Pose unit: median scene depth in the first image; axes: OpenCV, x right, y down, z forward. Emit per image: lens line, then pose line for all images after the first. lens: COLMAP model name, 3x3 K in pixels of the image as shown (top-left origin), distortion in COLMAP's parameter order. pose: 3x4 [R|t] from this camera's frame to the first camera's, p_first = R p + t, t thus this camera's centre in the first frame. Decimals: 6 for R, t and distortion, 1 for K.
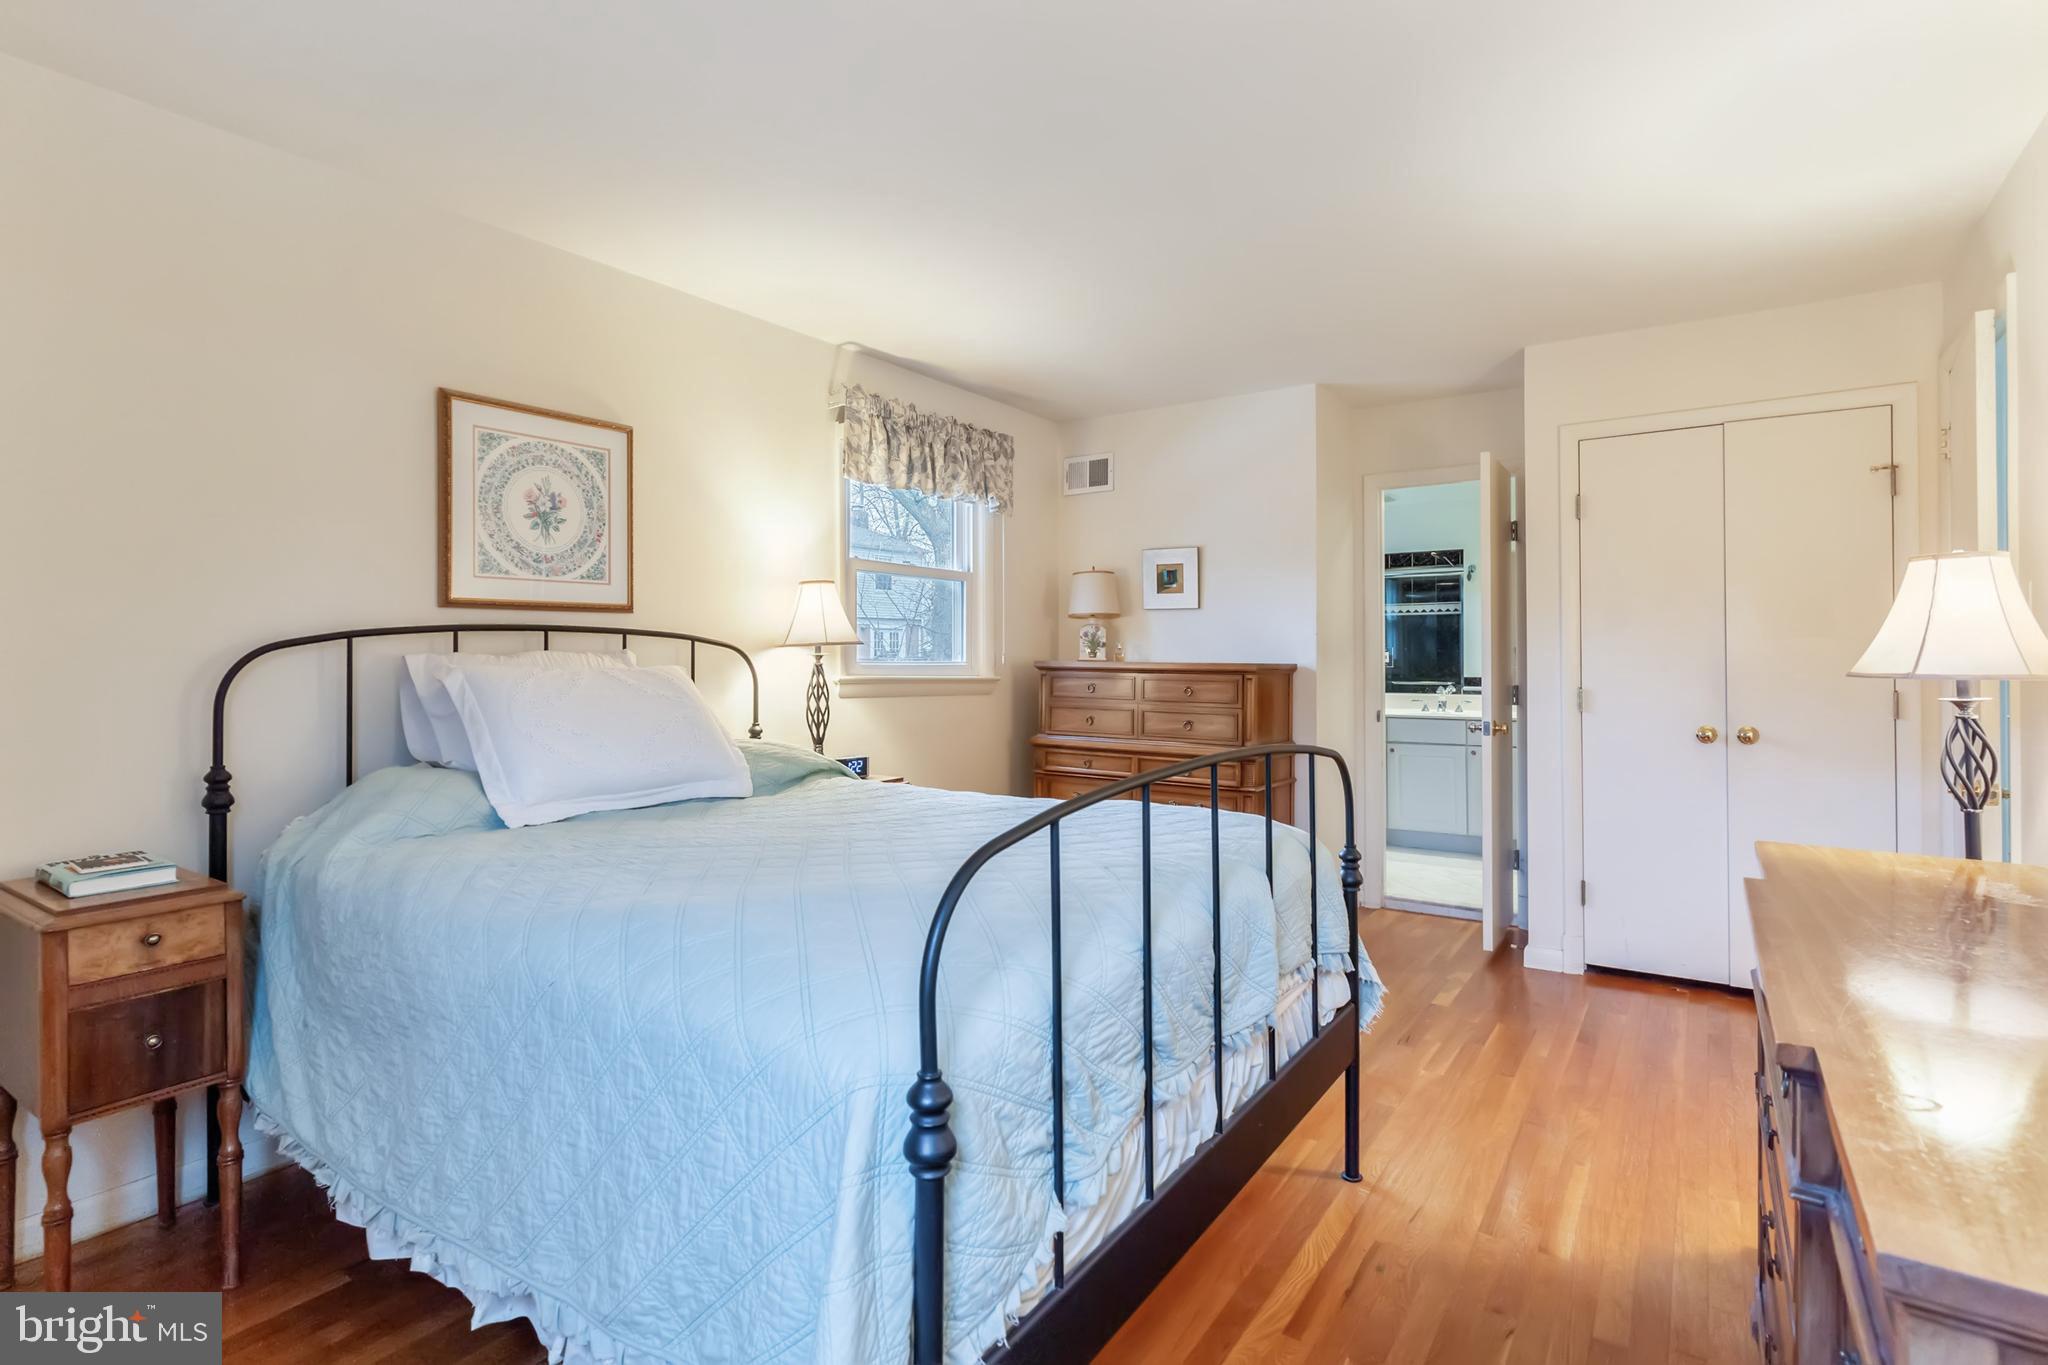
lens RADIAL K [[1008.1, 0, 1024.7], [0, 1008.1, 641.5], [0, 0, 1]] dist [-0.000607, 0.000095]
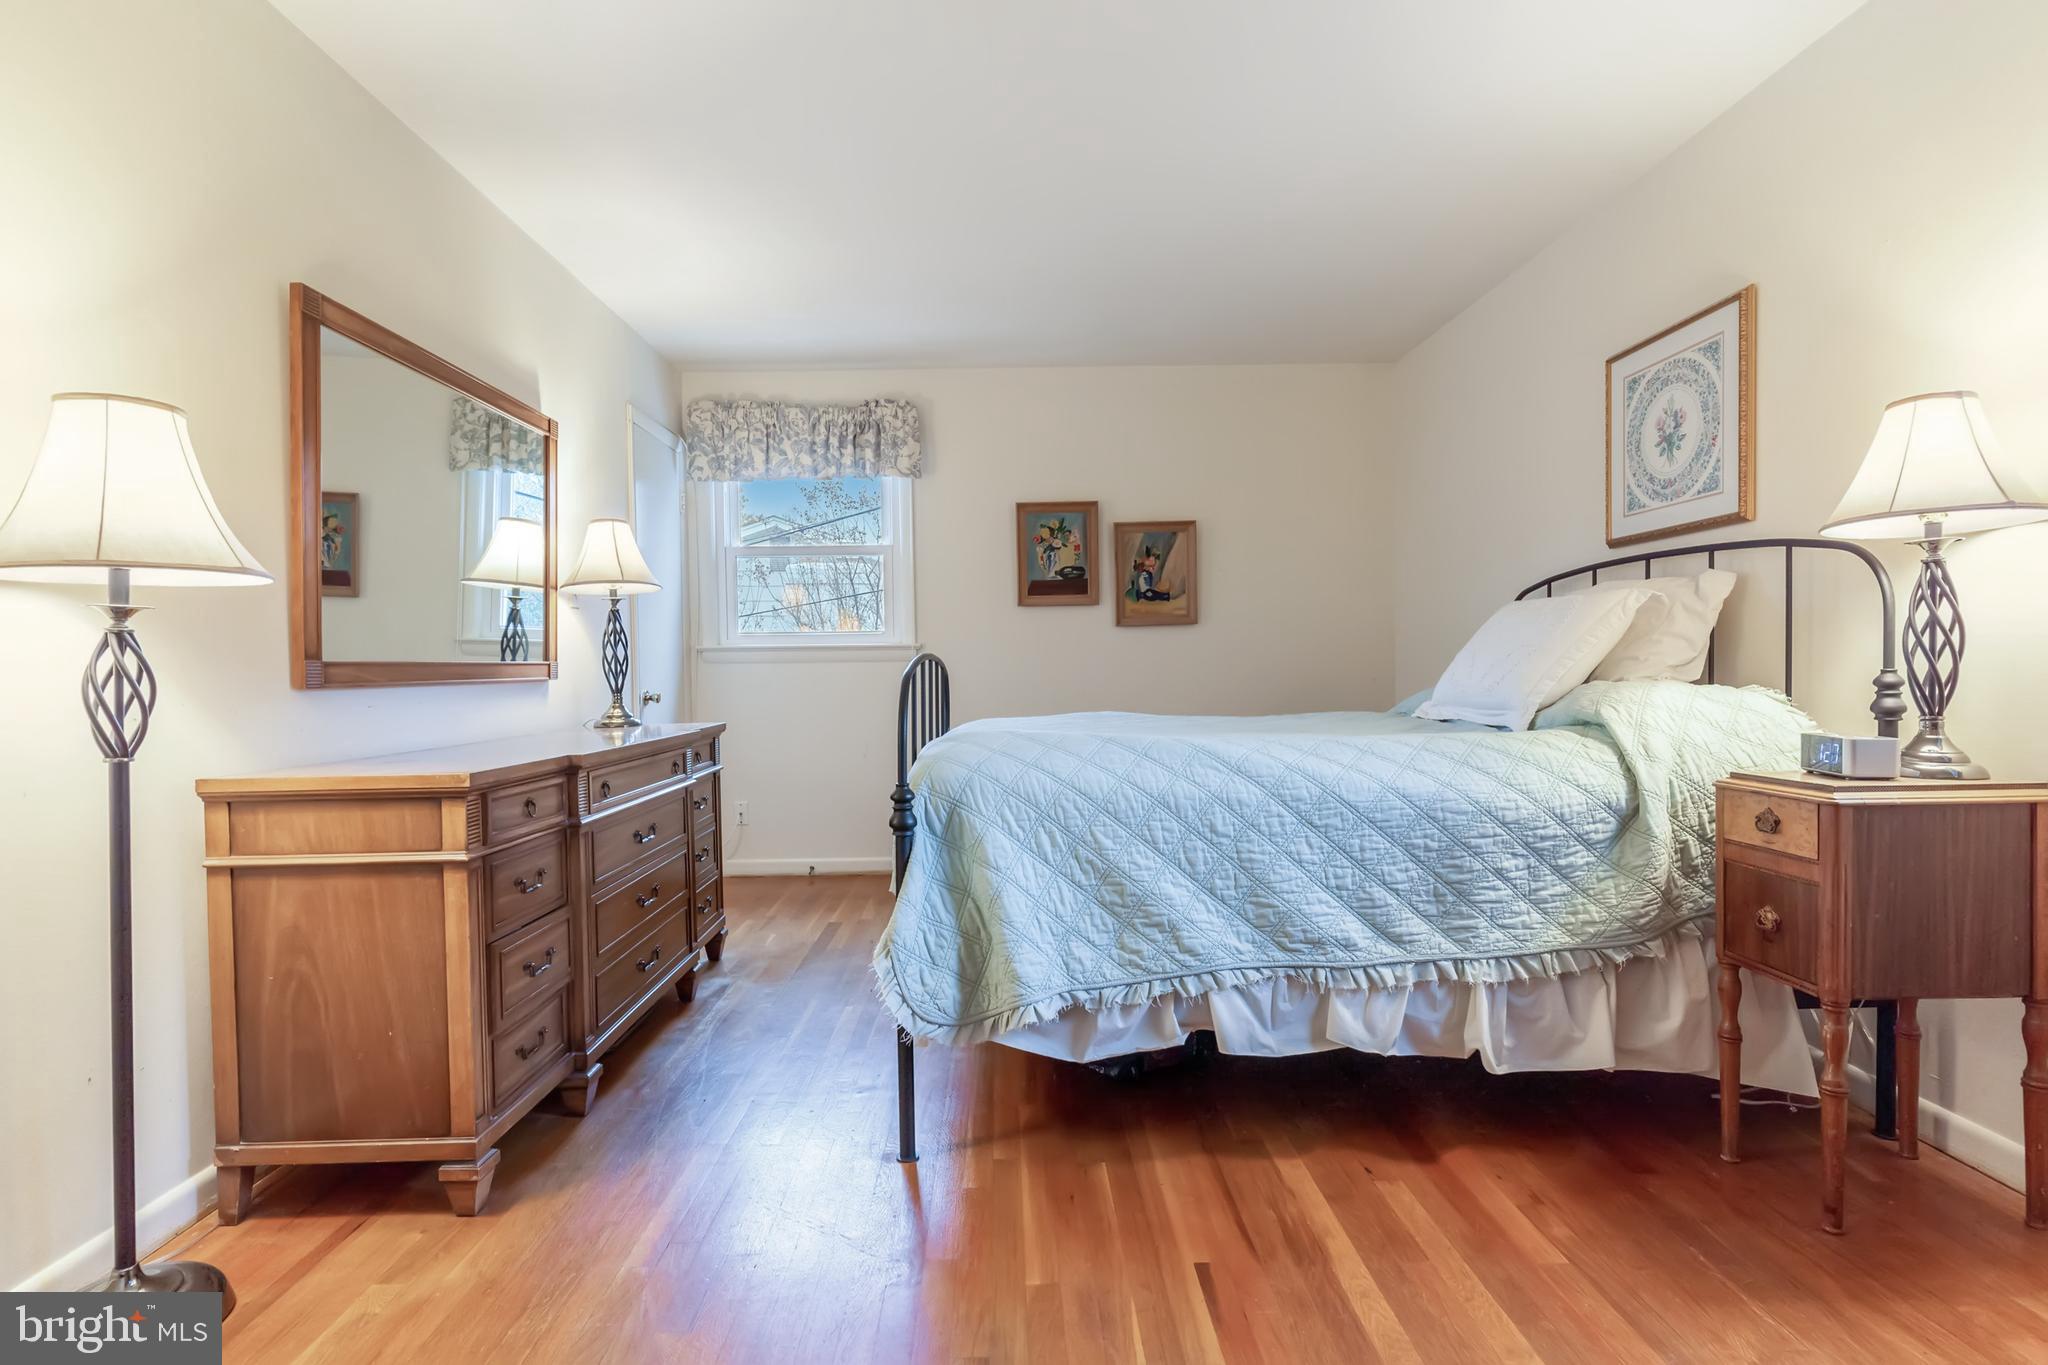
lens RADIAL K [[996.3, 0, 1015.9], [0, 996.3, 684.7], [0, 0, 1]] dist [0.002233, 0.000710]
pose [[-0.841269, 0.024996, -0.540039, 0.556352], [0.013392, 0.999588, 0.025403, 0.076271], [0.540451, 0.014139, -0.841257, 1.436503]]
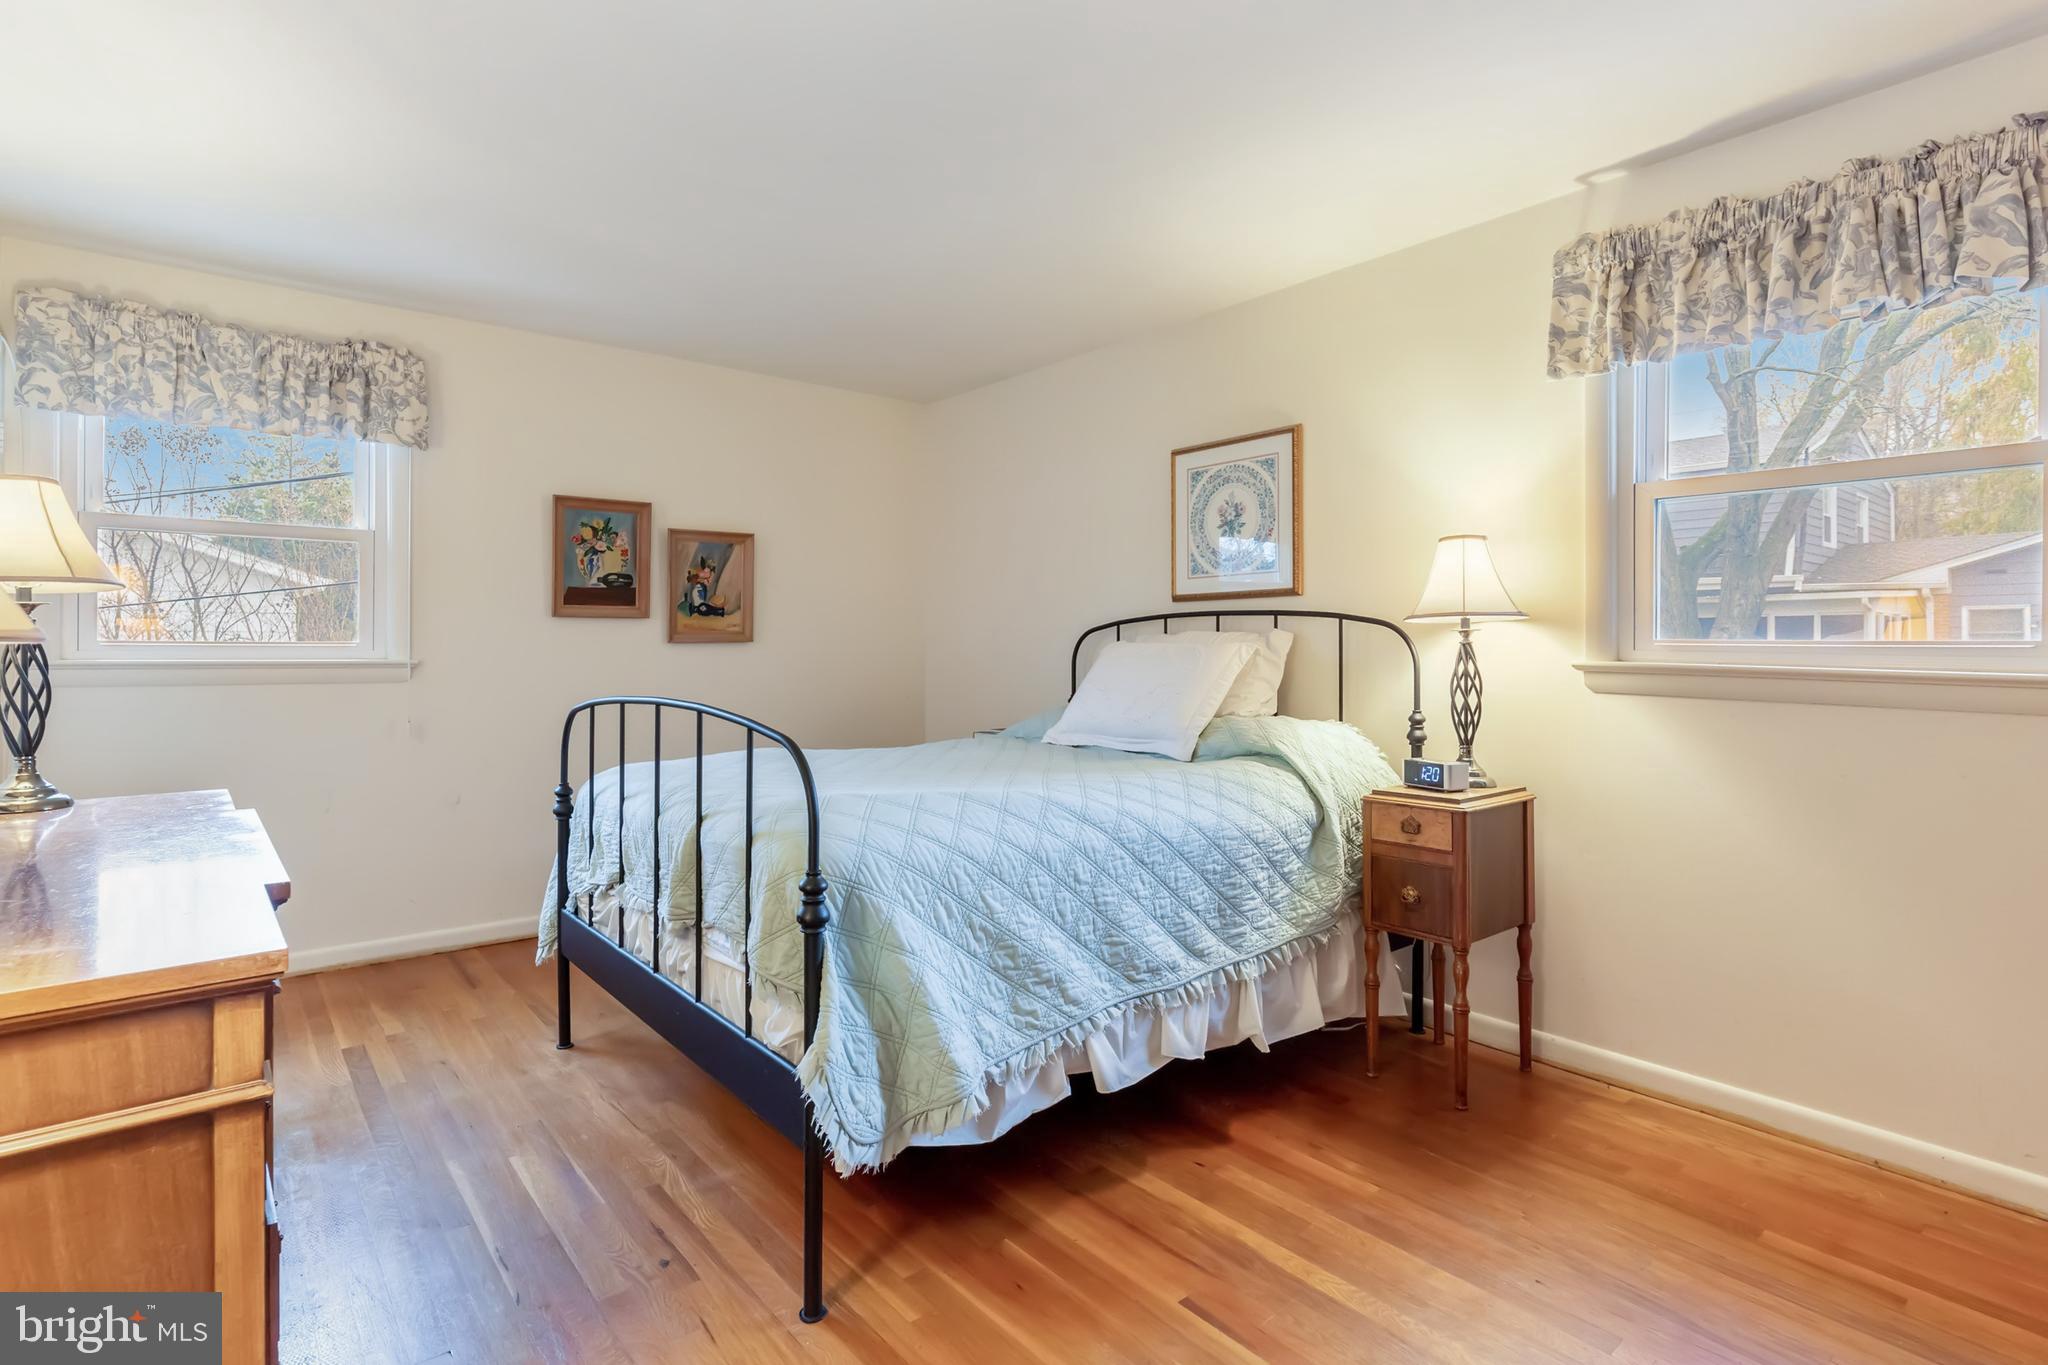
lens RADIAL K [[1008.1, 0, 1024.7], [0, 1008.1, 641.5], [0, 0, 1]] dist [-0.000607, 0.000095]
pose [[-0.318730, -0.006415, -0.947824, 0.772934], [-0.004893, 0.999975, -0.005122, 0.028805], [0.947833, 0.003005, -0.318753, 1.132994]]
